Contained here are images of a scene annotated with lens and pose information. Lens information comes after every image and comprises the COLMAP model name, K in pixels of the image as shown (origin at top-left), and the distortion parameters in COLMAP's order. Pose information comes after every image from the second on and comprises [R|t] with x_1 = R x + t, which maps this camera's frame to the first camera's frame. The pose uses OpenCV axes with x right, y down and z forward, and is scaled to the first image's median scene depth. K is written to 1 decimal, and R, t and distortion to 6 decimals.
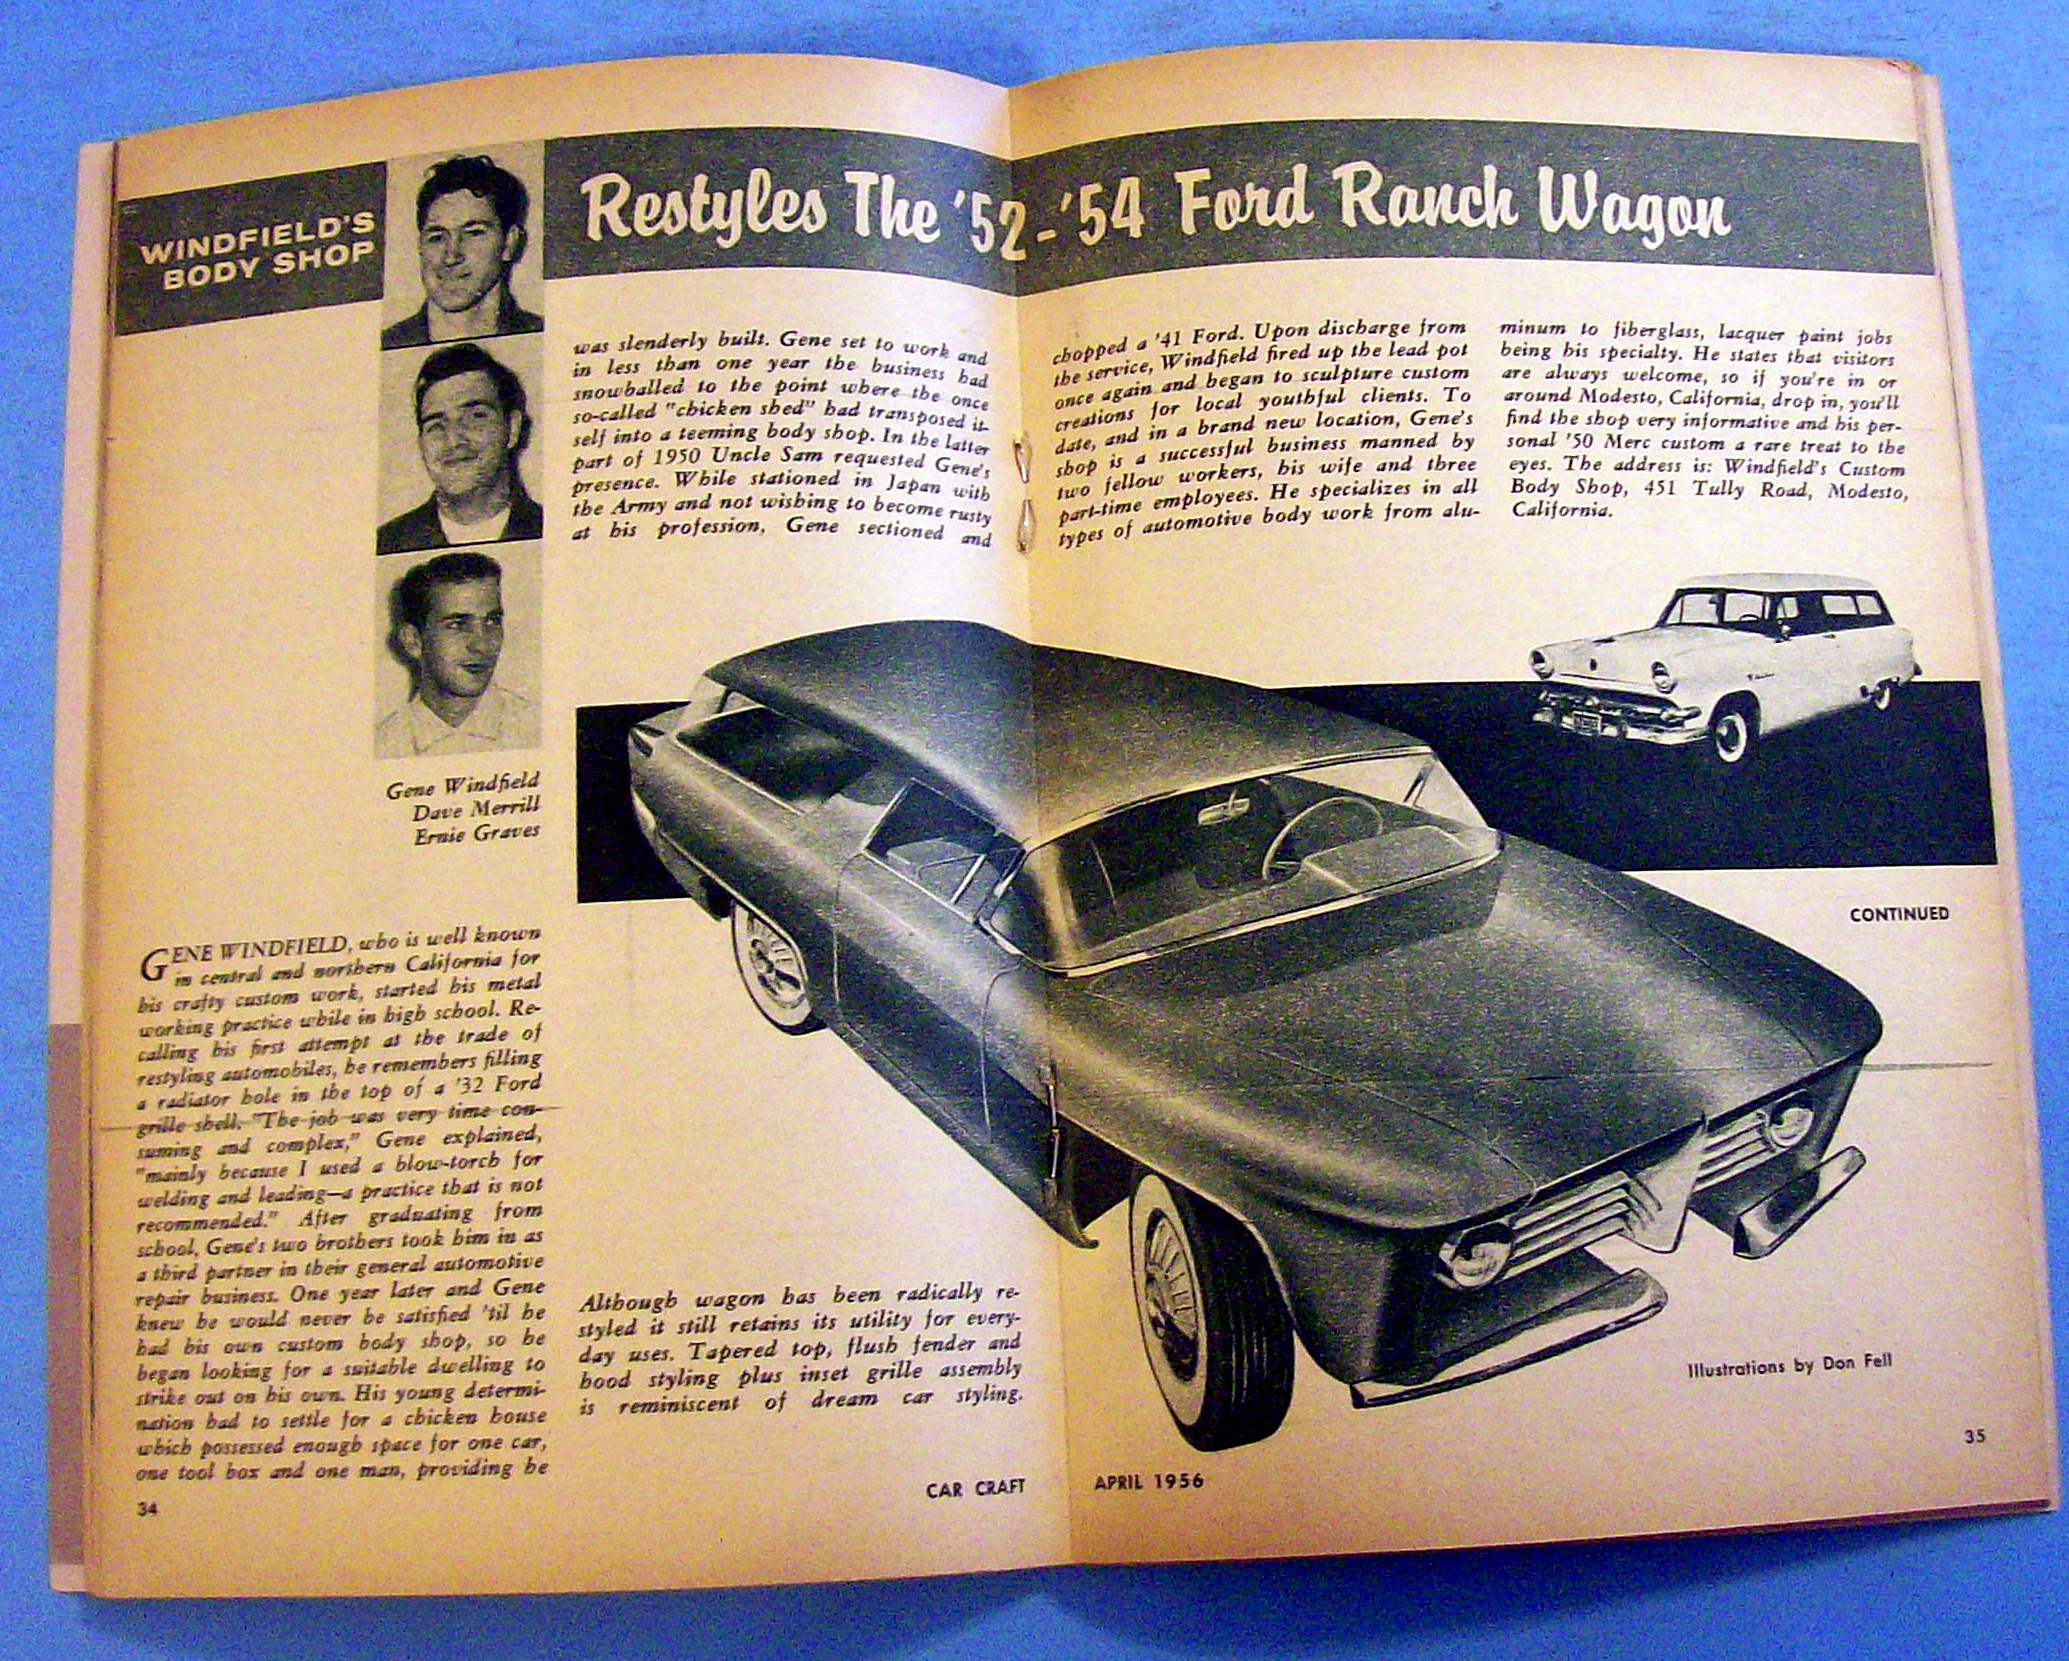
lens RADIAL K [[2314.1, 0, 1035.0], [0, 2314.1, 833.0], [0, 0, 1]] dist [-0.017319, 0.000000]
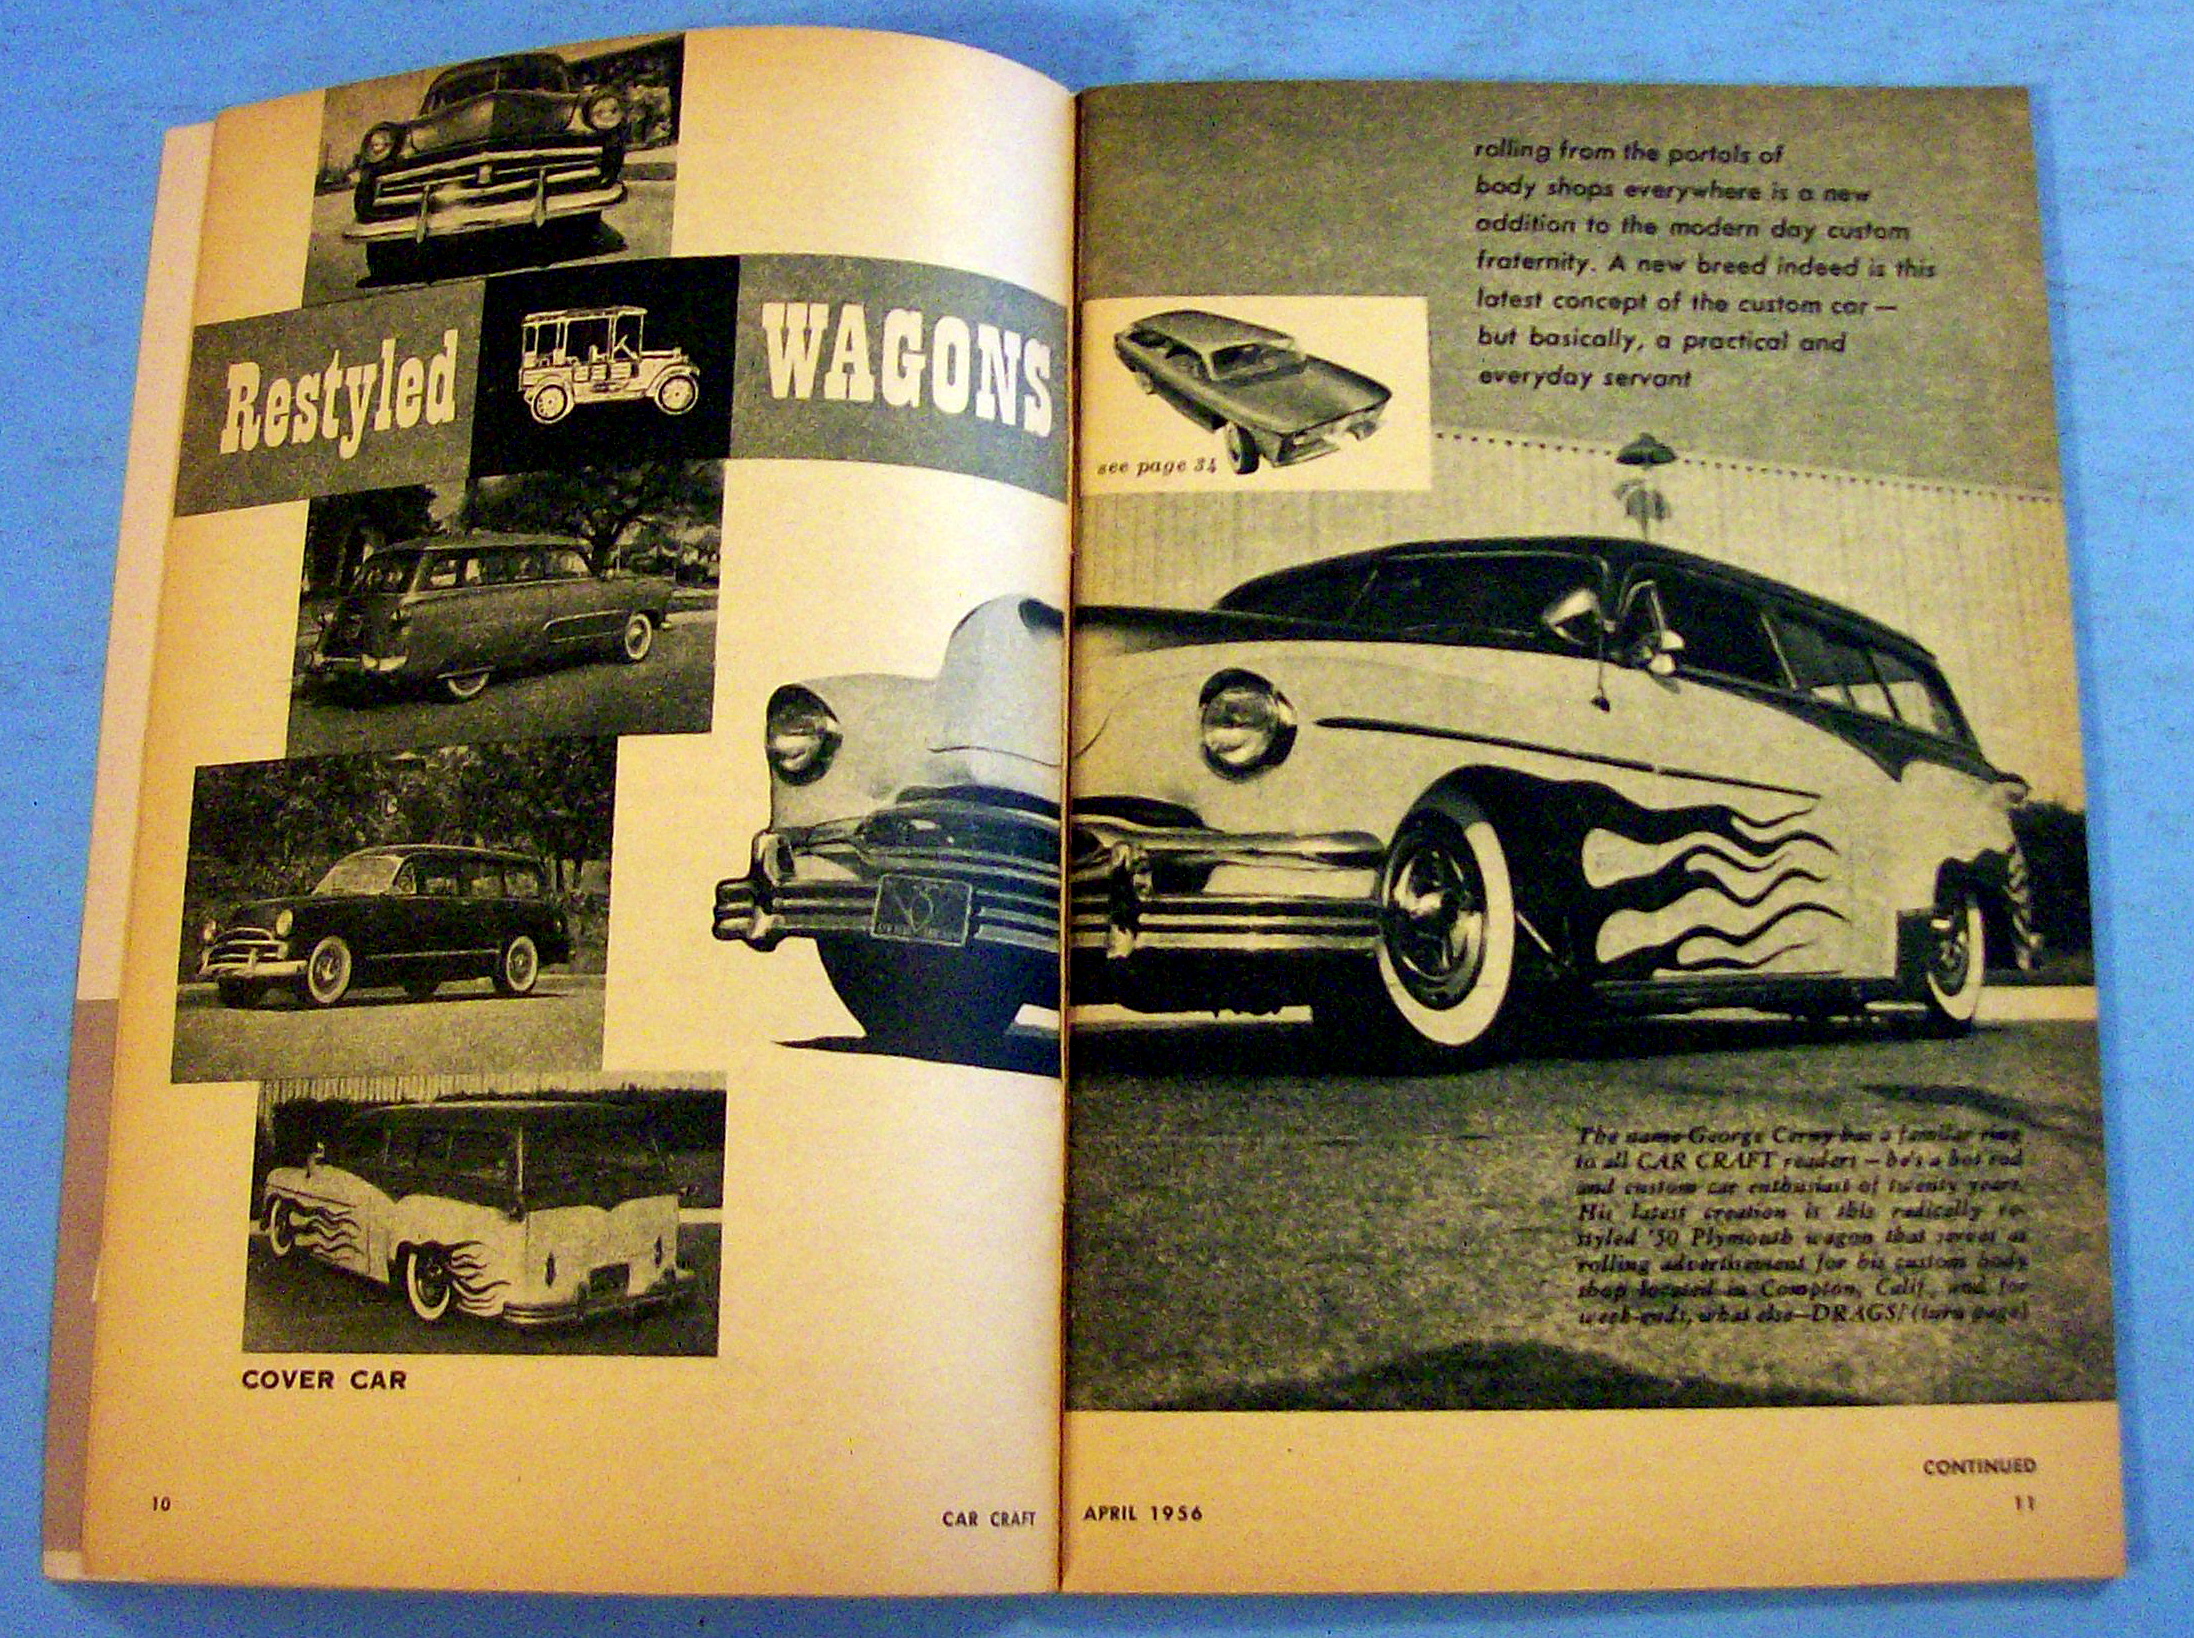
lens RADIAL K [[2331.3, 0, 1097.5], [0, 2331.3, 813.5], [0, 0, 1]] dist [-0.005644, 0.000000]
pose [[0.999450, 0.023454, 0.023436, -0.300243], [-0.021615, 0.996885, -0.075849, 1.273465], [-0.025142, 0.075301, 0.996844, -3.522886]]
